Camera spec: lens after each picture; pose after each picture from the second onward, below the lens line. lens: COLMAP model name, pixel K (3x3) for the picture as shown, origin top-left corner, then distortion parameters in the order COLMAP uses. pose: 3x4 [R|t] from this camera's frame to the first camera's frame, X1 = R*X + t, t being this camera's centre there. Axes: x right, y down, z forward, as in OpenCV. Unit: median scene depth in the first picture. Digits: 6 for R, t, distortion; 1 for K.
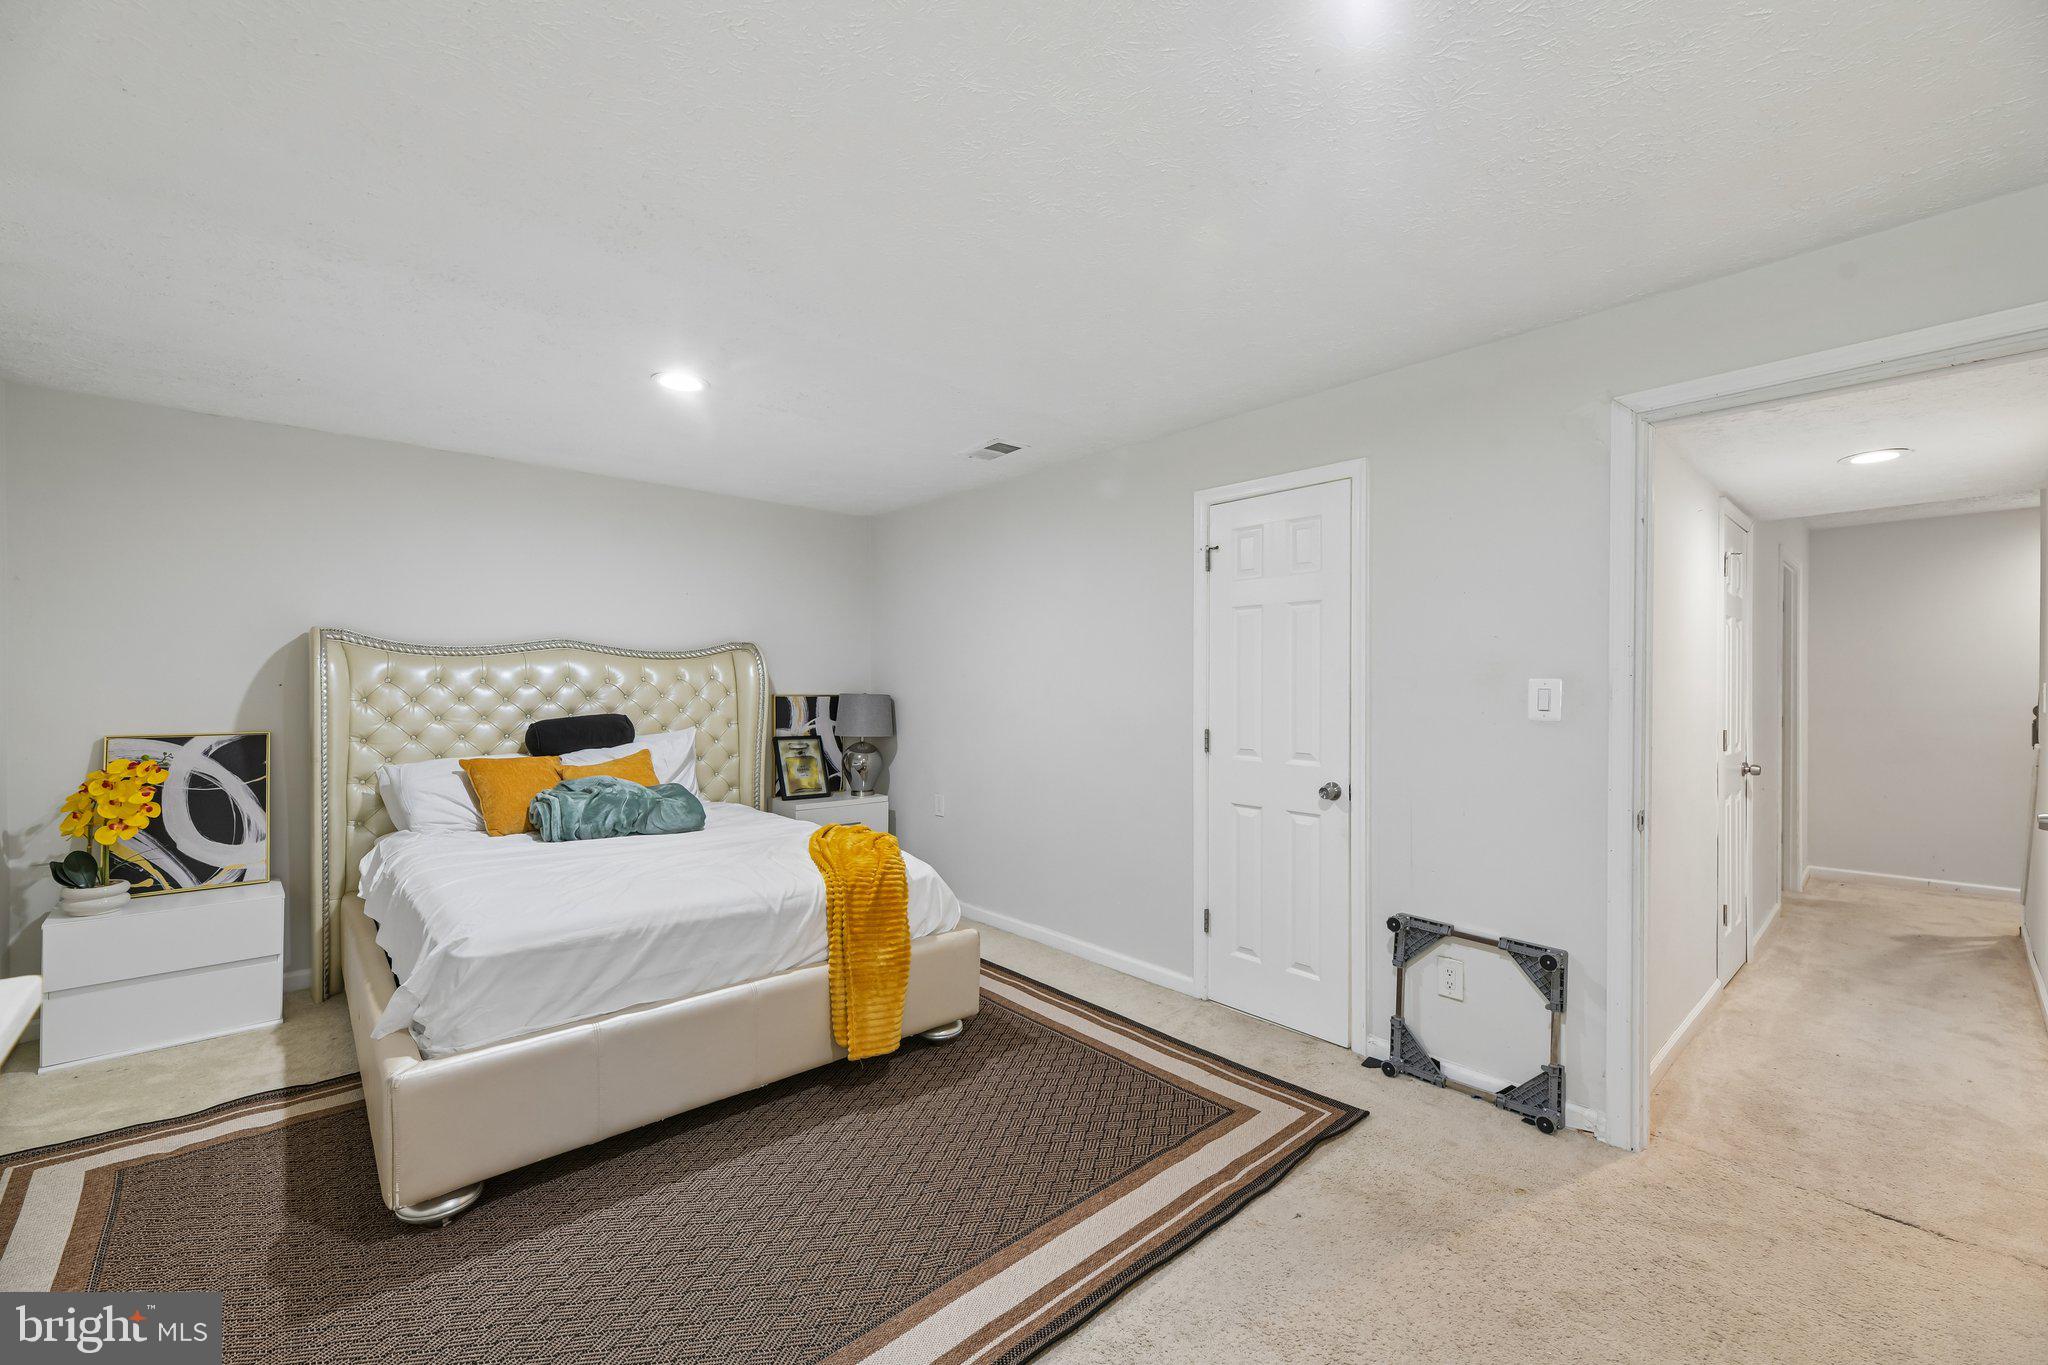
lens RADIAL K [[830.0, 0, 1031.1], [0, 830.0, 695.7], [0, 0, 1]] dist [0.012148, -0.000342]
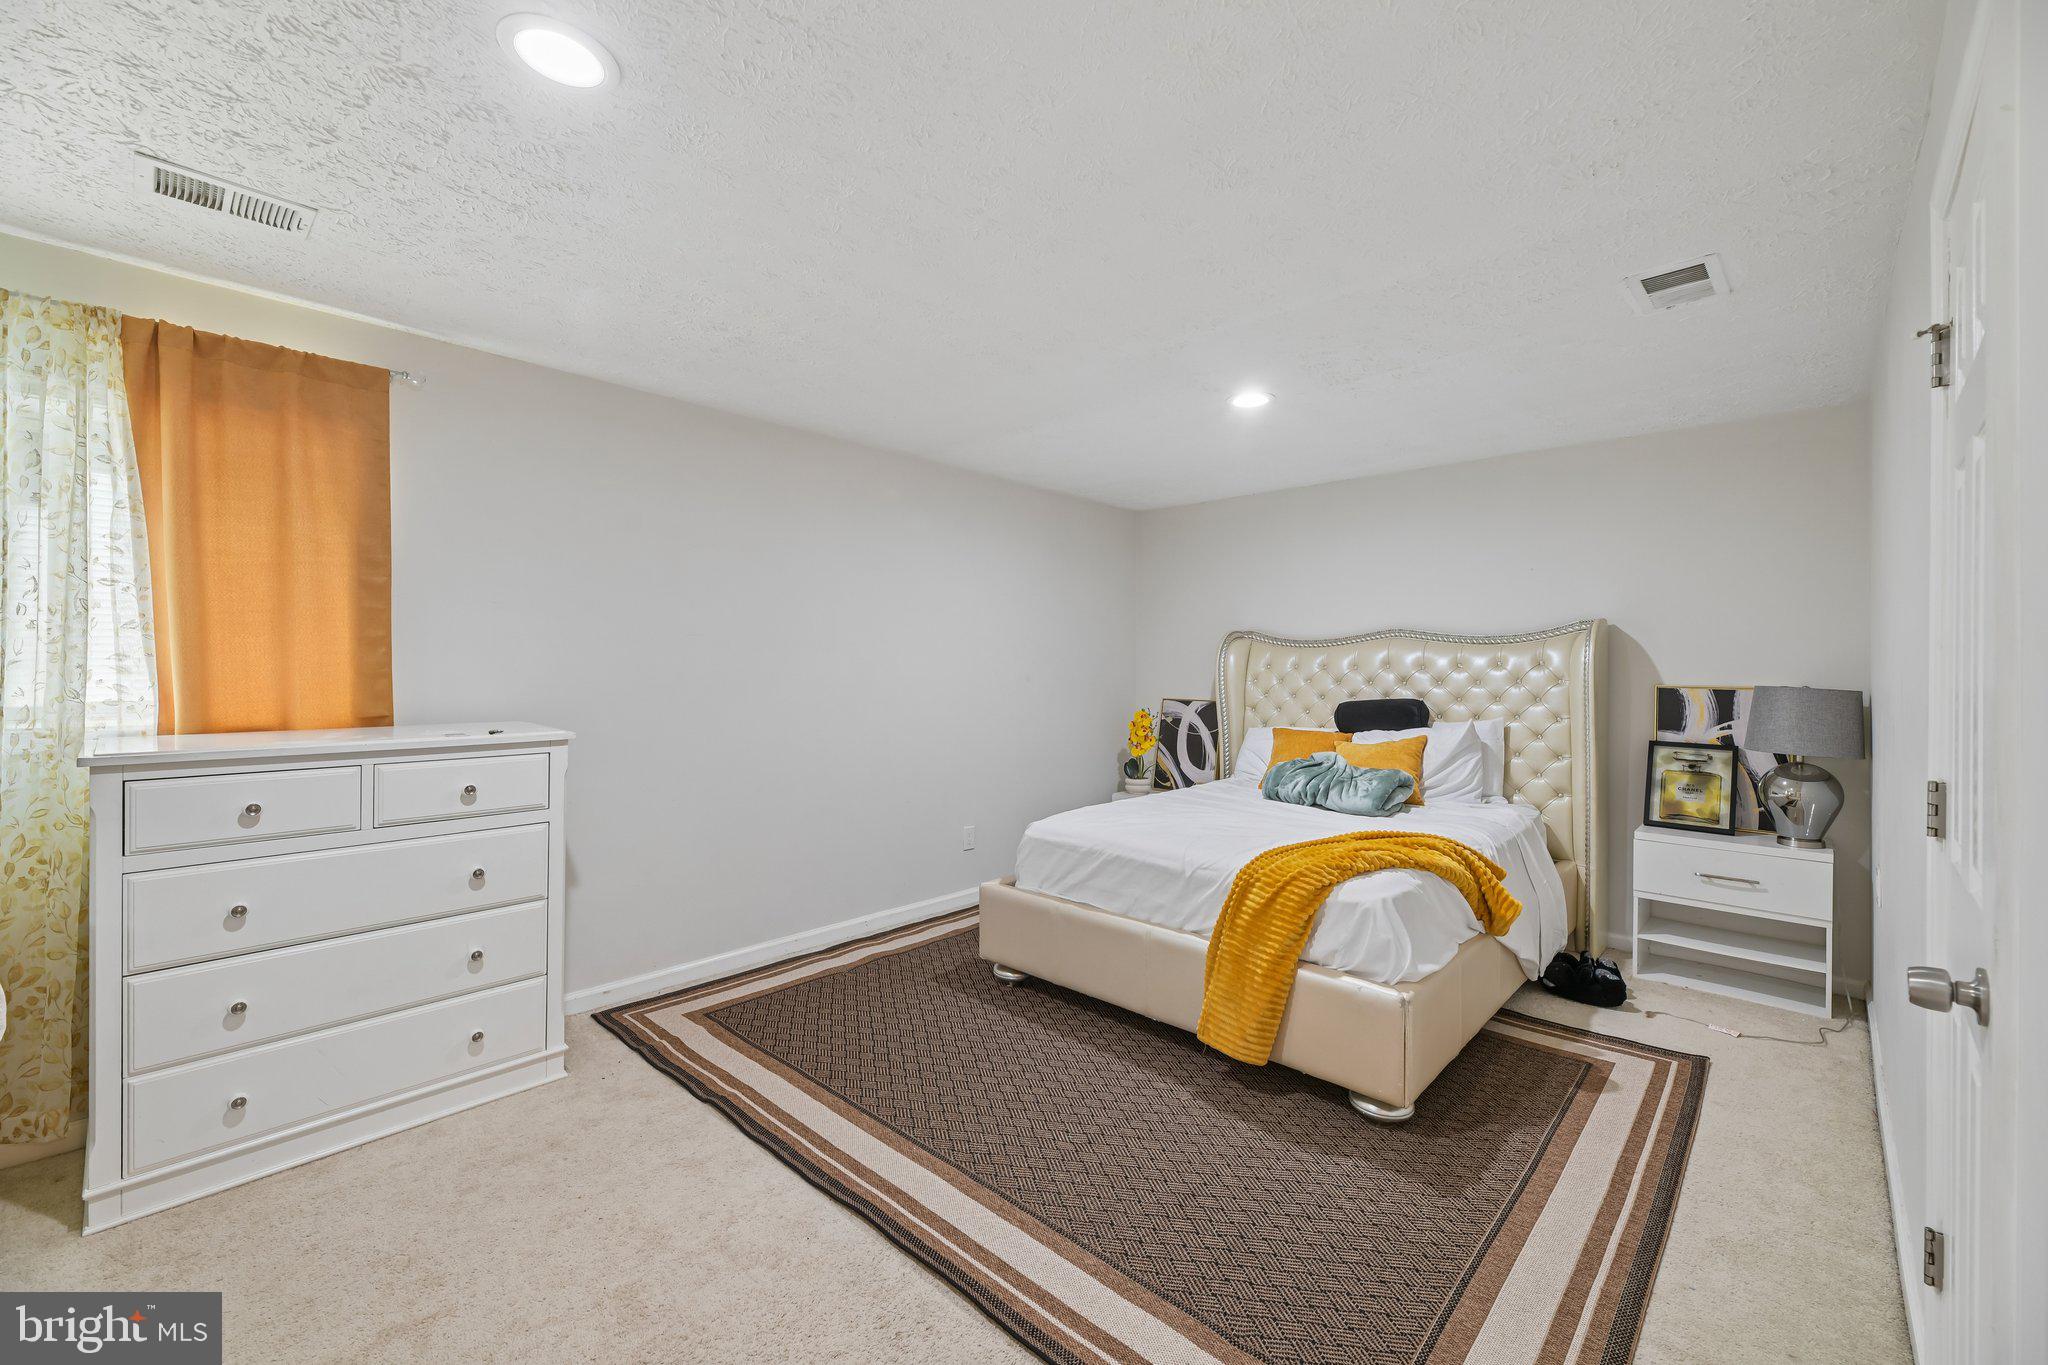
lens RADIAL K [[828.7, 0, 1034.3], [0, 828.7, 677.7], [0, 0, 1]] dist [0.009958, -0.000743]
pose [[0.086262, 0.010041, -0.996222, 0.573267], [-0.020686, 0.999752, 0.008285, -0.004151], [0.996058, 0.019894, 0.086448, 0.527712]]
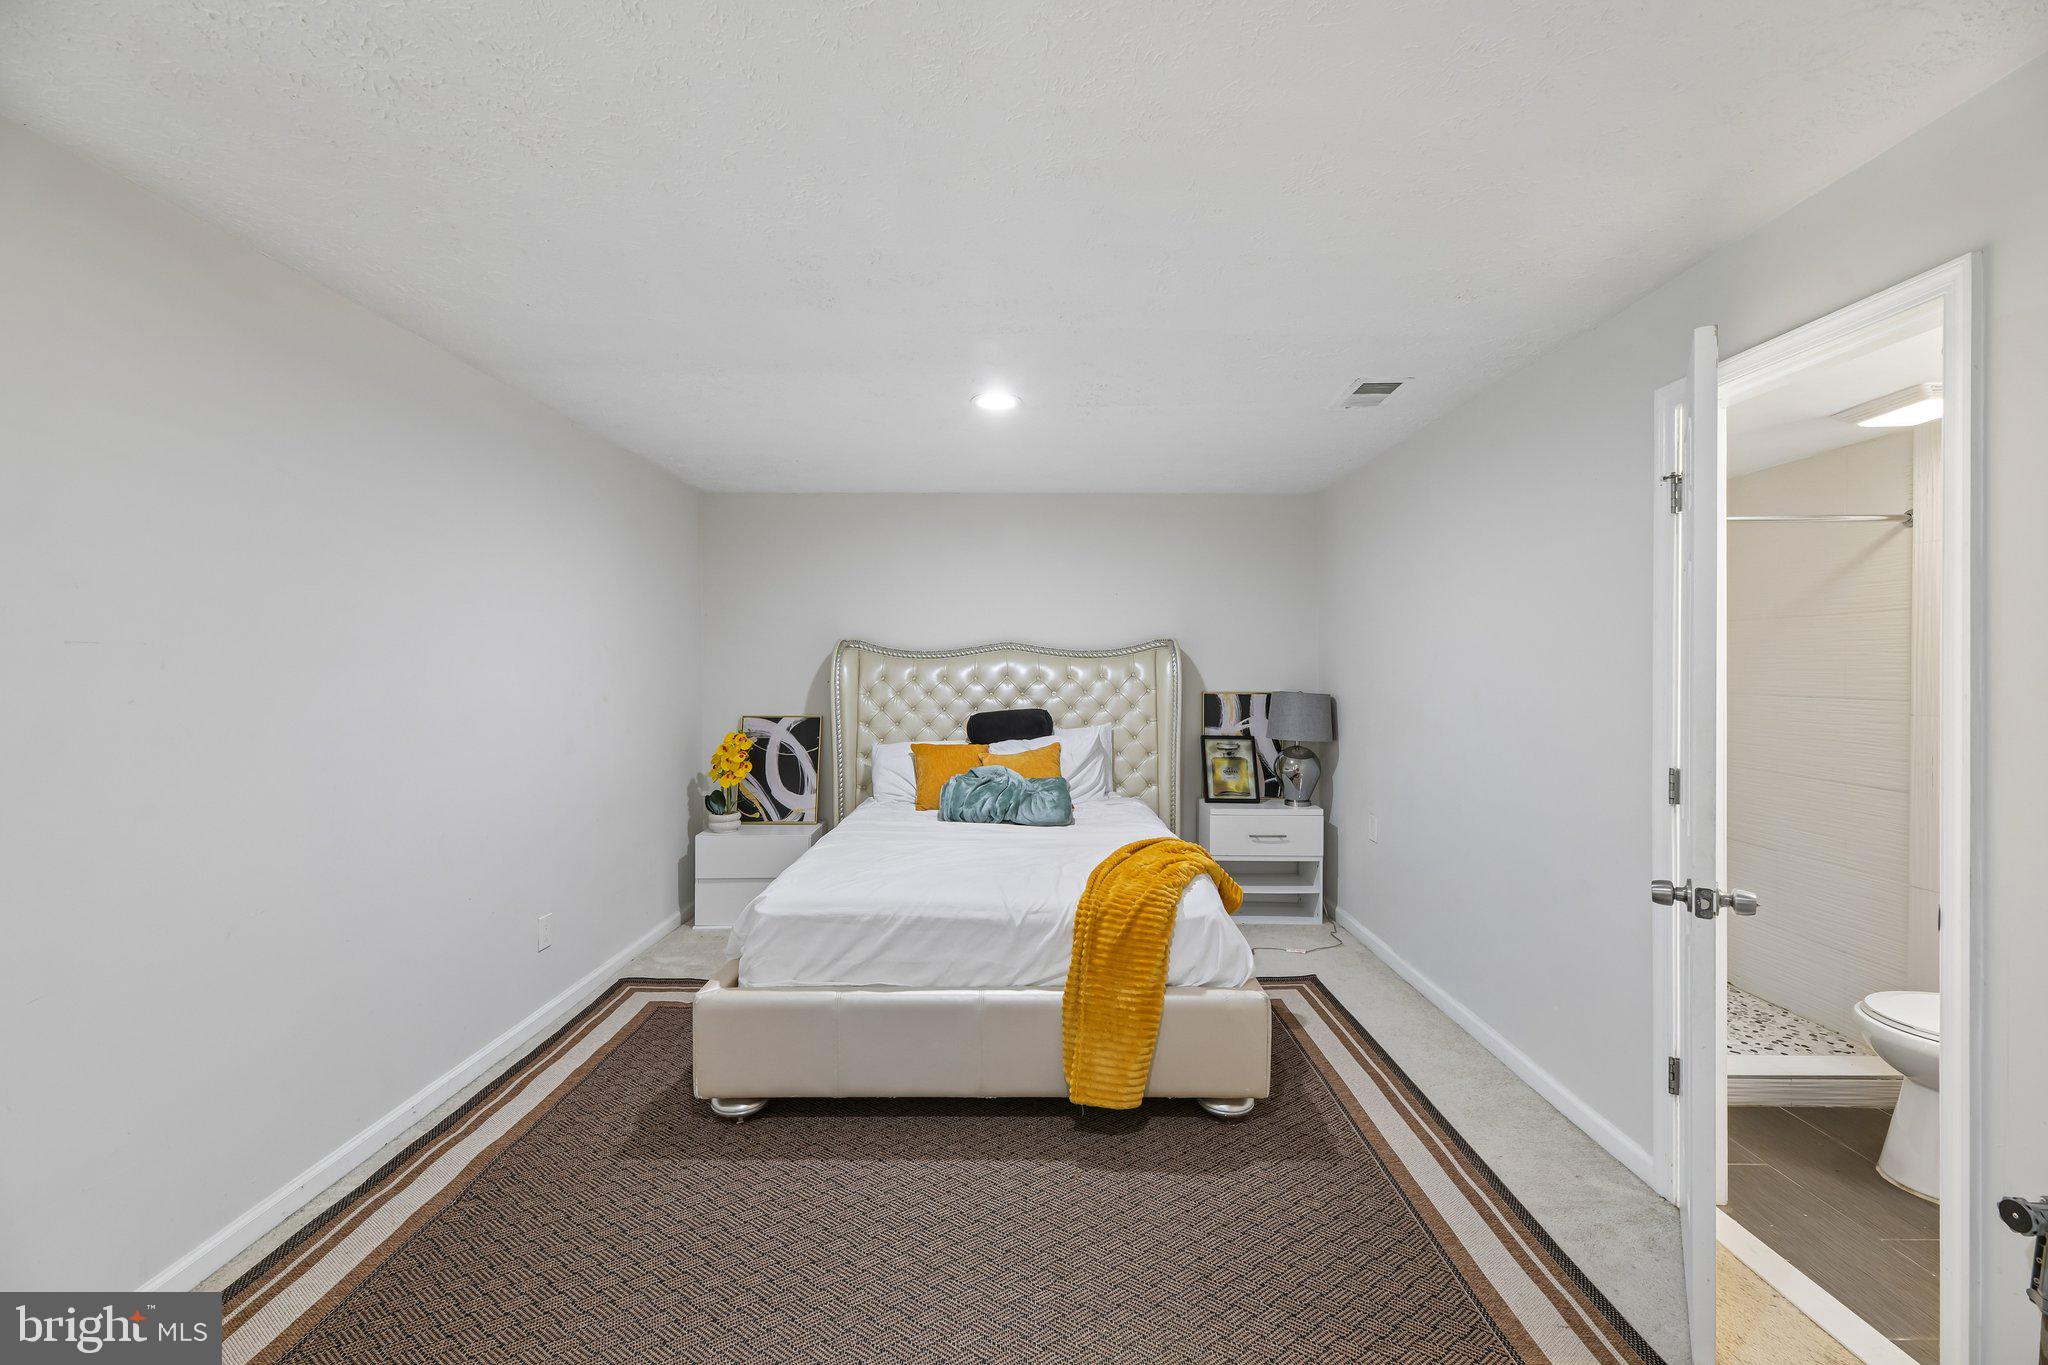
lens RADIAL K [[828.7, 0, 1034.3], [0, 828.7, 677.7], [0, 0, 1]] dist [0.009958, -0.000743]
pose [[0.744634, 0.006531, -0.667441, 0.270476], [-0.008631, 0.999963, 0.000157, -0.023192], [0.667417, 0.005644, 0.744663, 0.214342]]
